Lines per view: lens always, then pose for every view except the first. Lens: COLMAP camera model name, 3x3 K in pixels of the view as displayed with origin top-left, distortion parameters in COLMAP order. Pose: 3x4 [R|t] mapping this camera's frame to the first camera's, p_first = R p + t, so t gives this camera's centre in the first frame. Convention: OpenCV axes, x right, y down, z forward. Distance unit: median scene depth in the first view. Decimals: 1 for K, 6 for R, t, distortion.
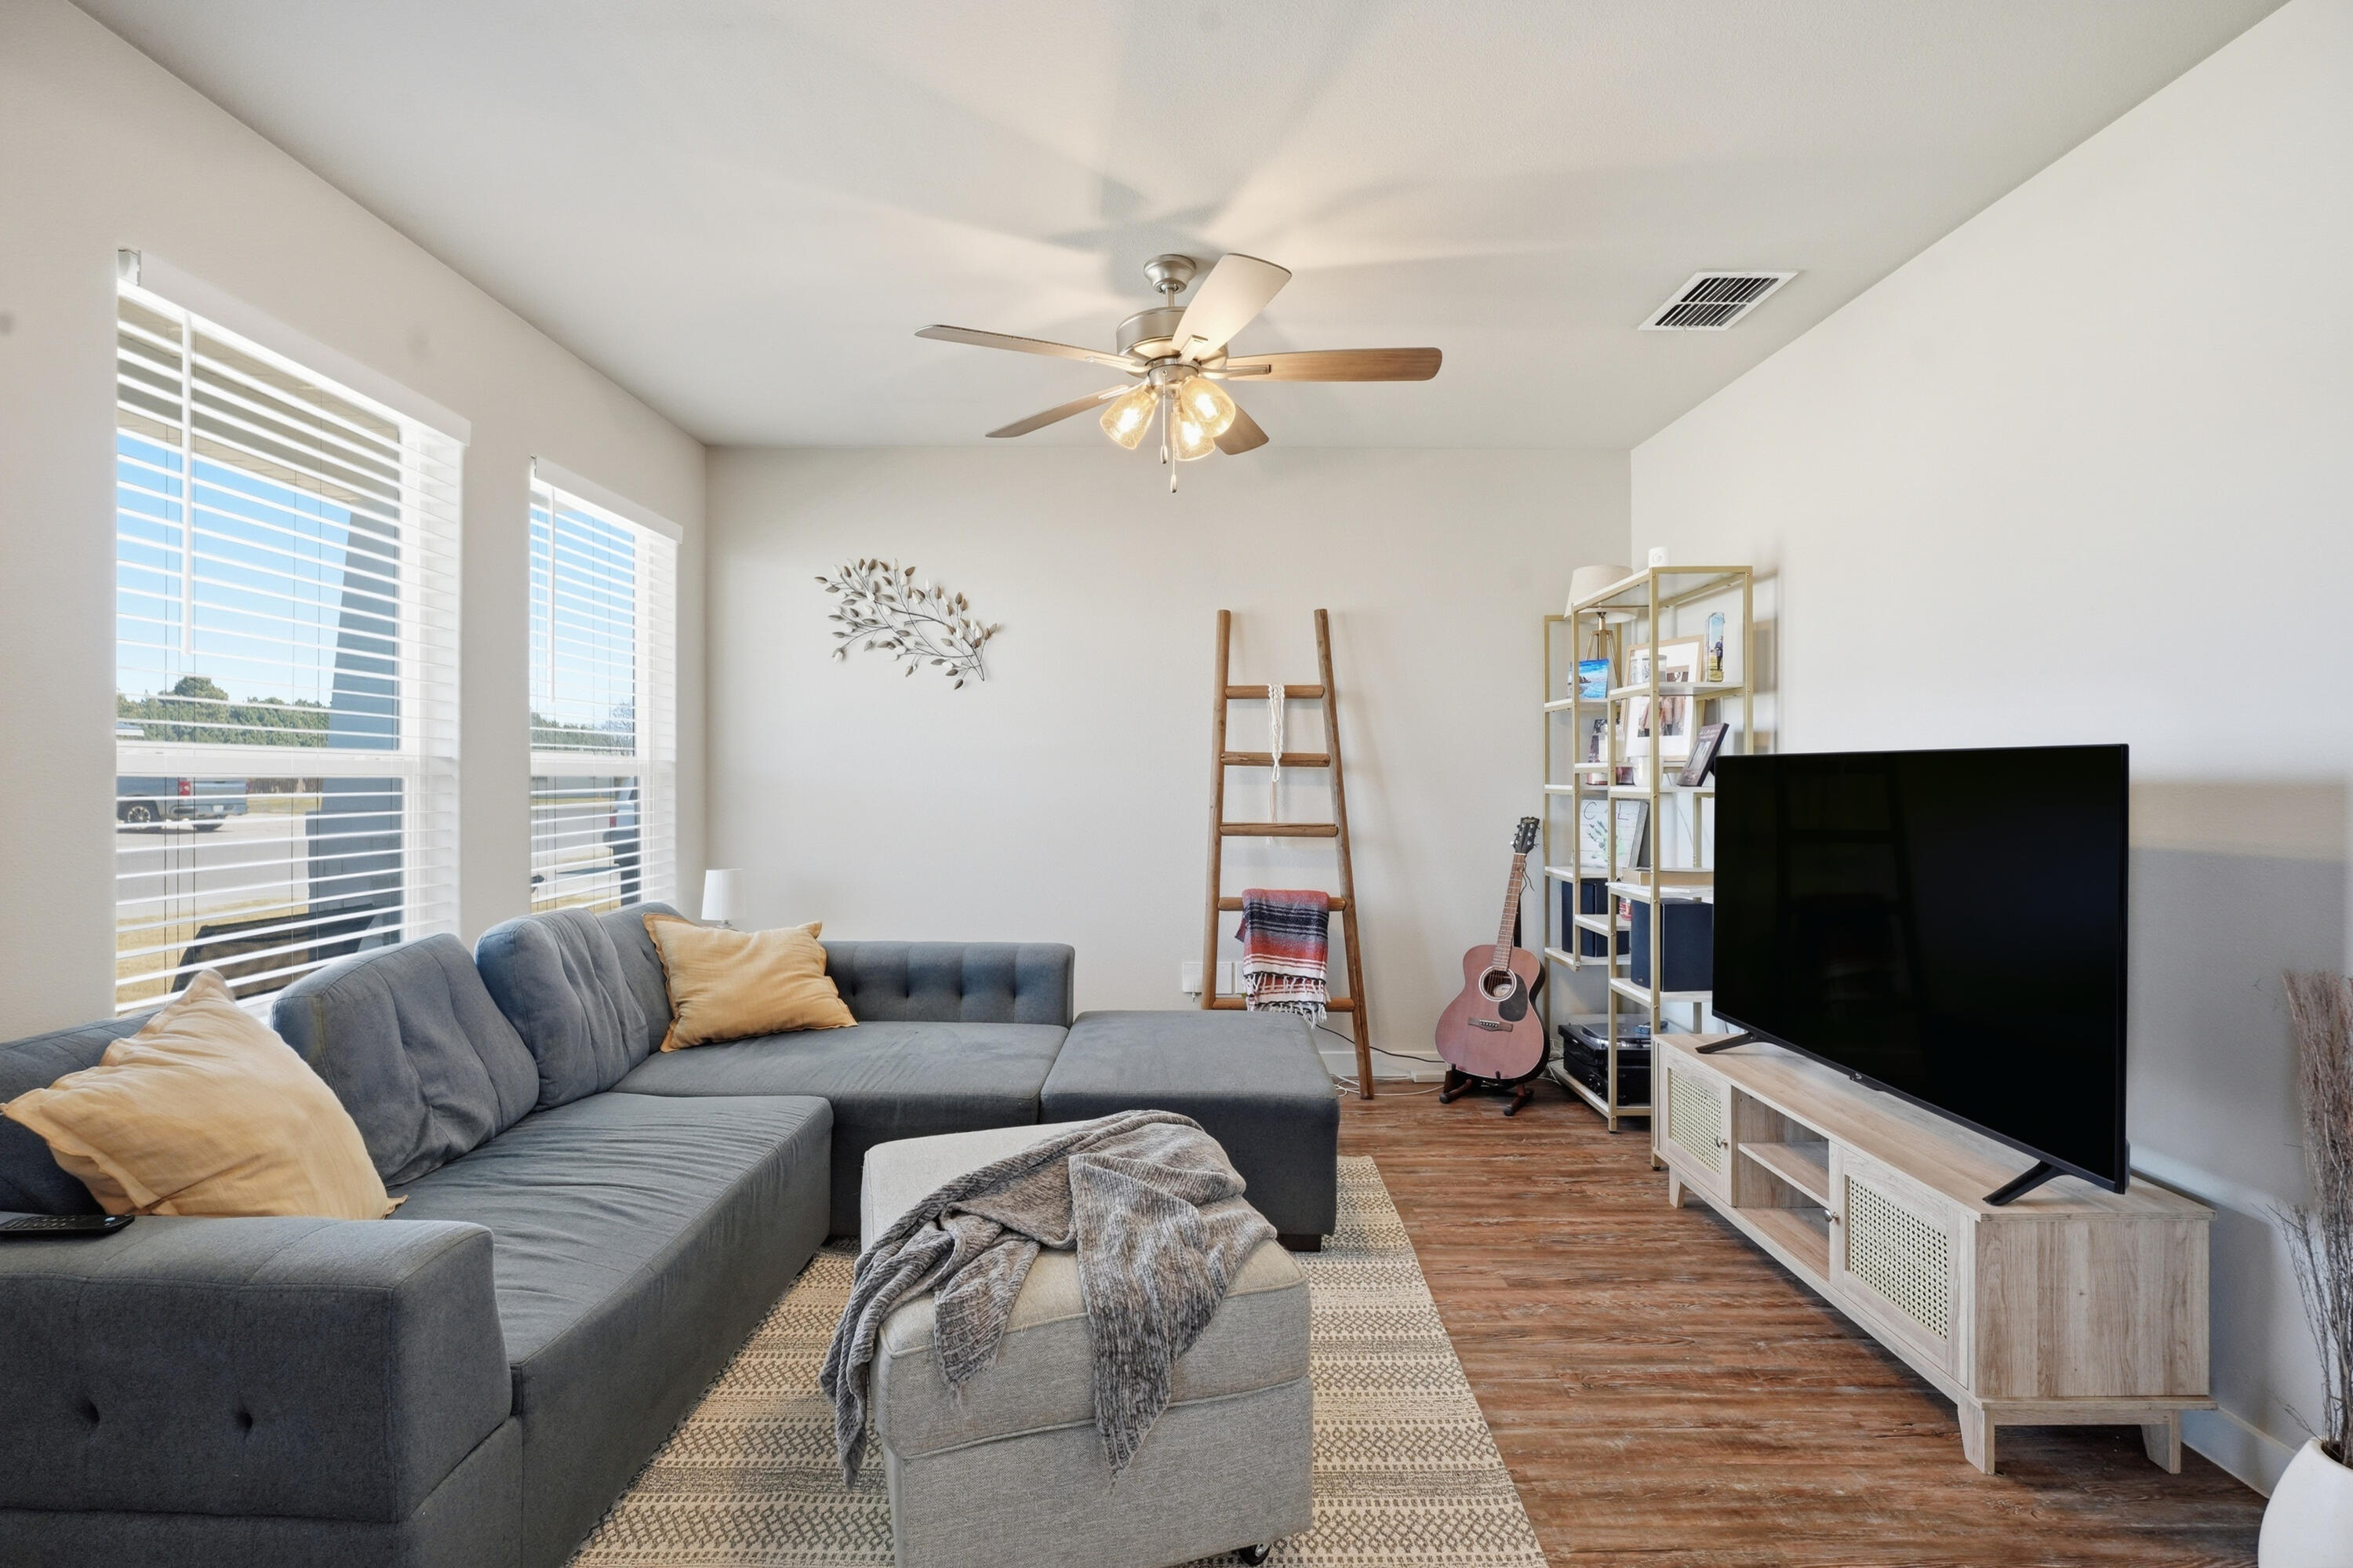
lens RADIAL K [[1071.4, 0, 1189.6], [0, 1071.4, 777.8], [0, 0, 1]] dist [-0.010910, 0.006870]
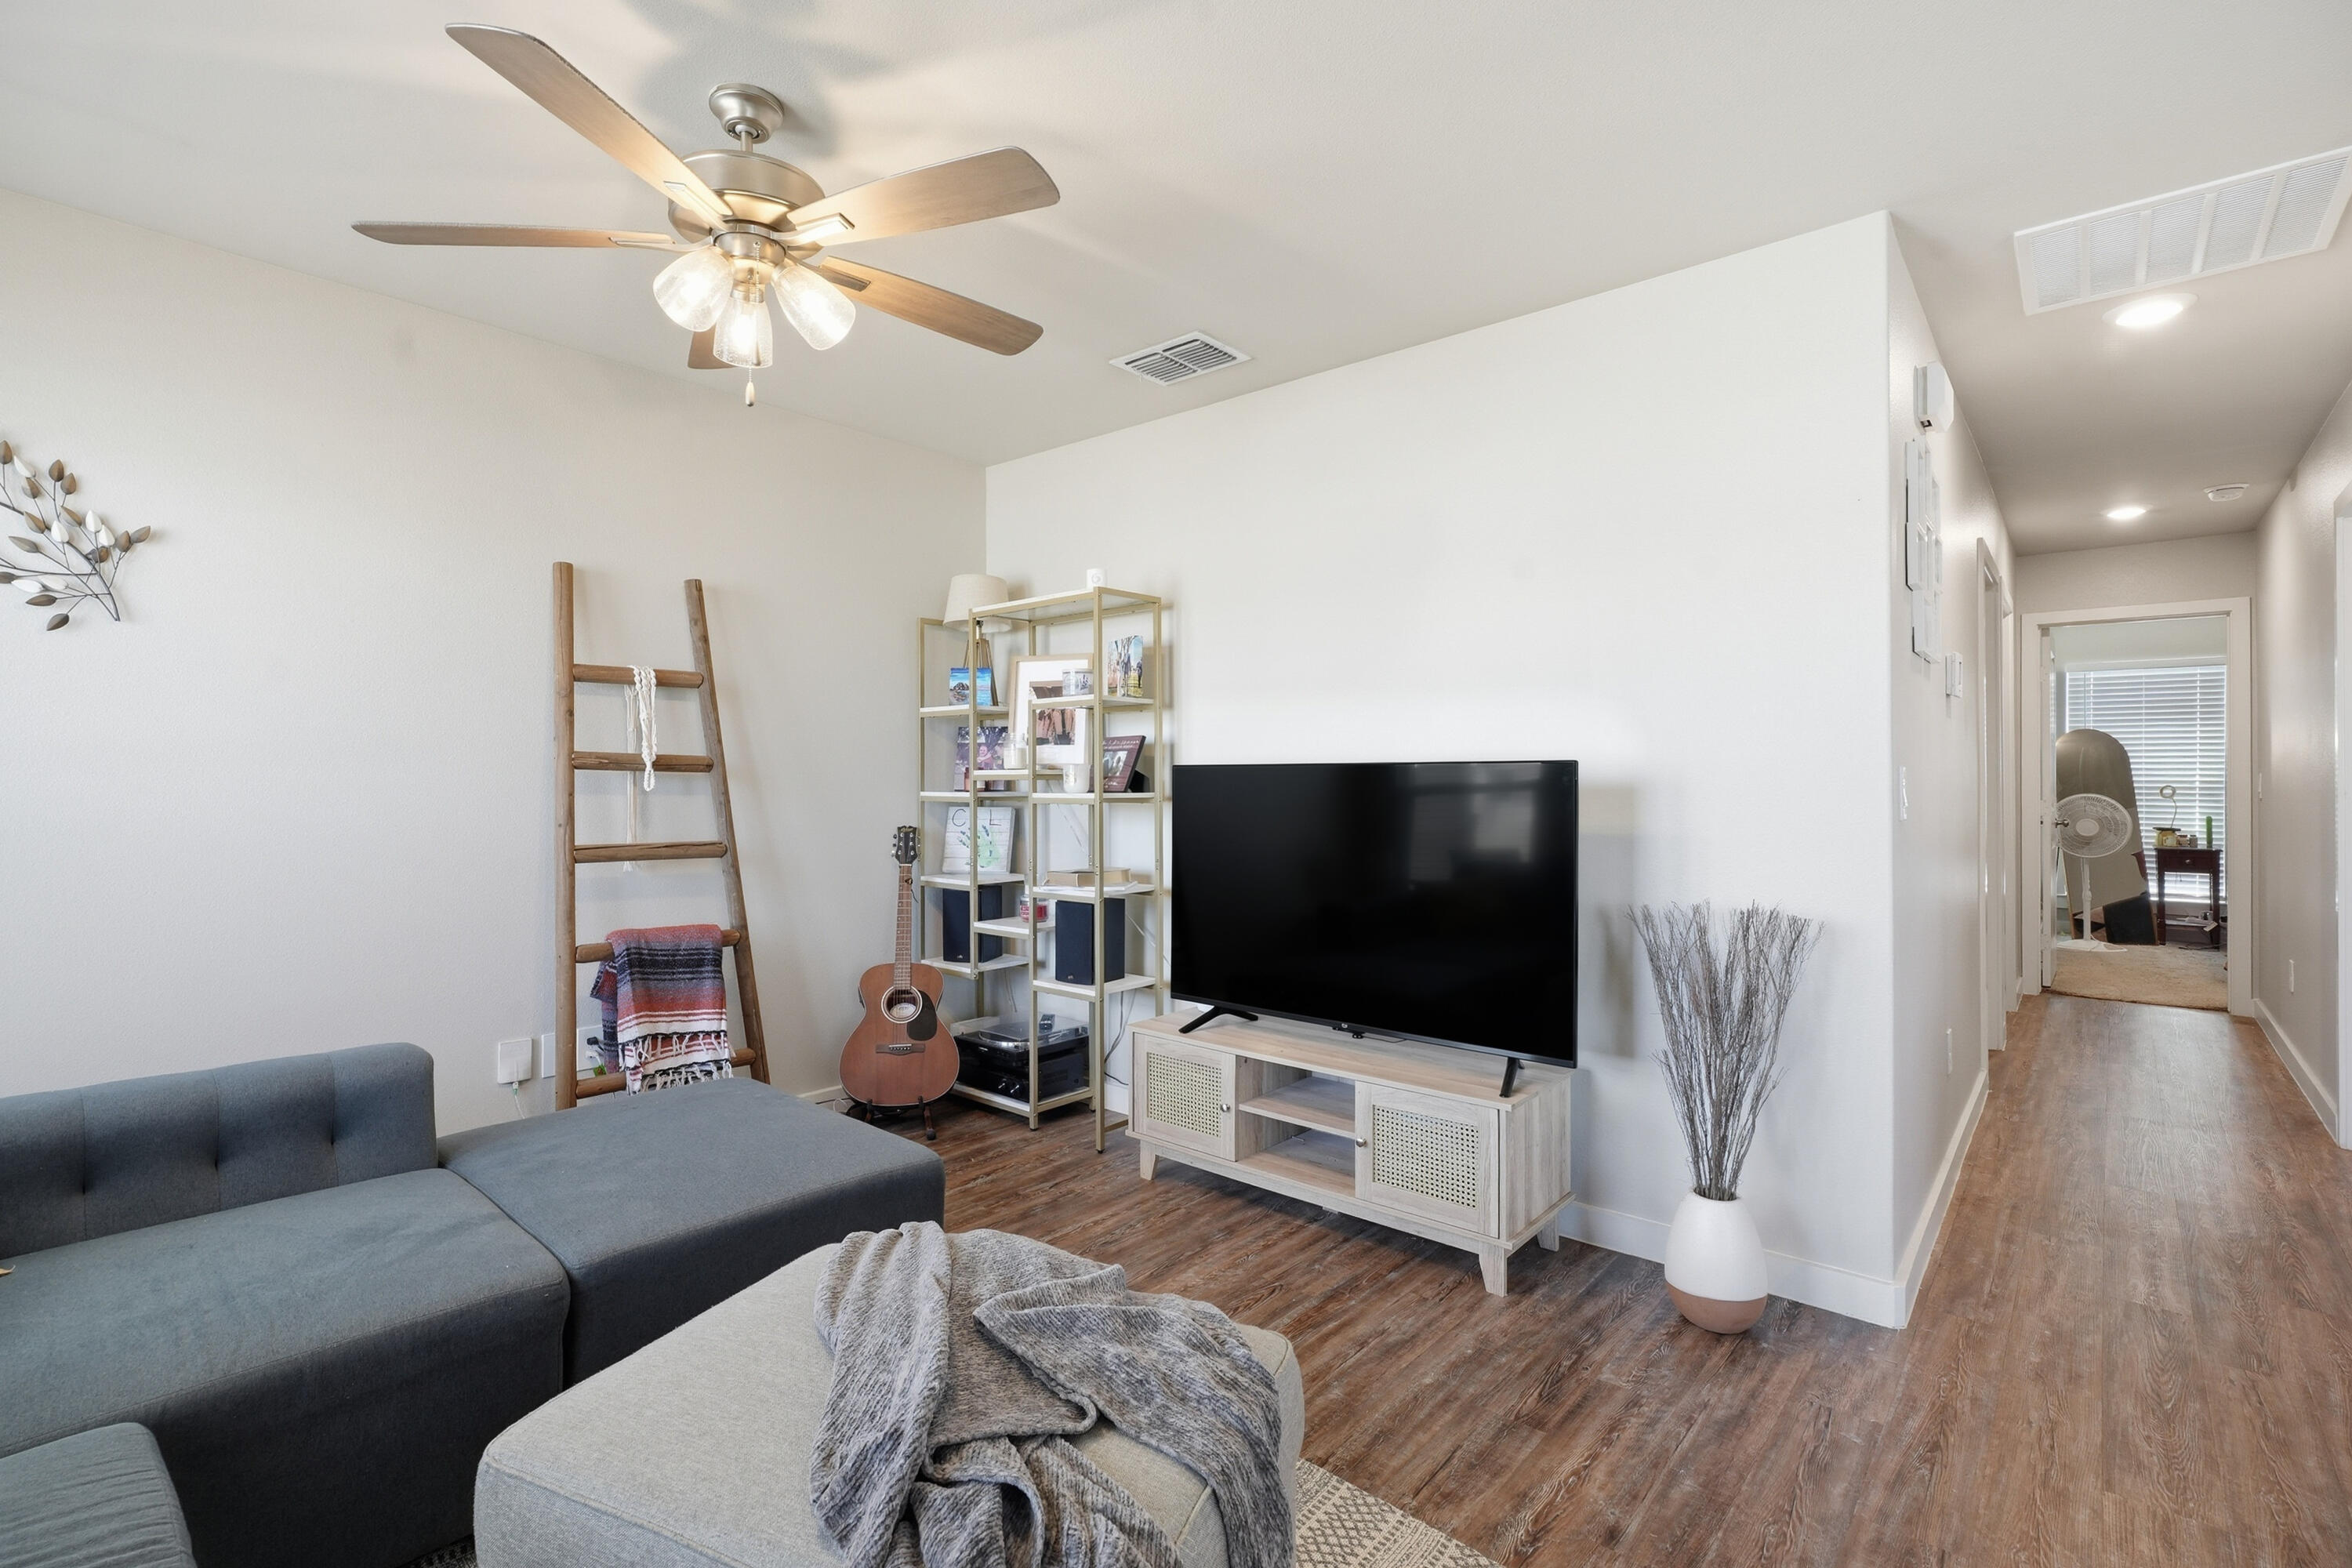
lens RADIAL K [[1070.9, 0, 1189.1], [0, 1070.9, 777.8], [0, 0, 1]] dist [-0.010910, 0.006870]
pose [[0.661019, 0.002152, 0.750366, -0.254174], [0.002567, 0.999984, -0.005129, -0.000918], [-0.750365, 0.005317, 0.661003, 0.188160]]
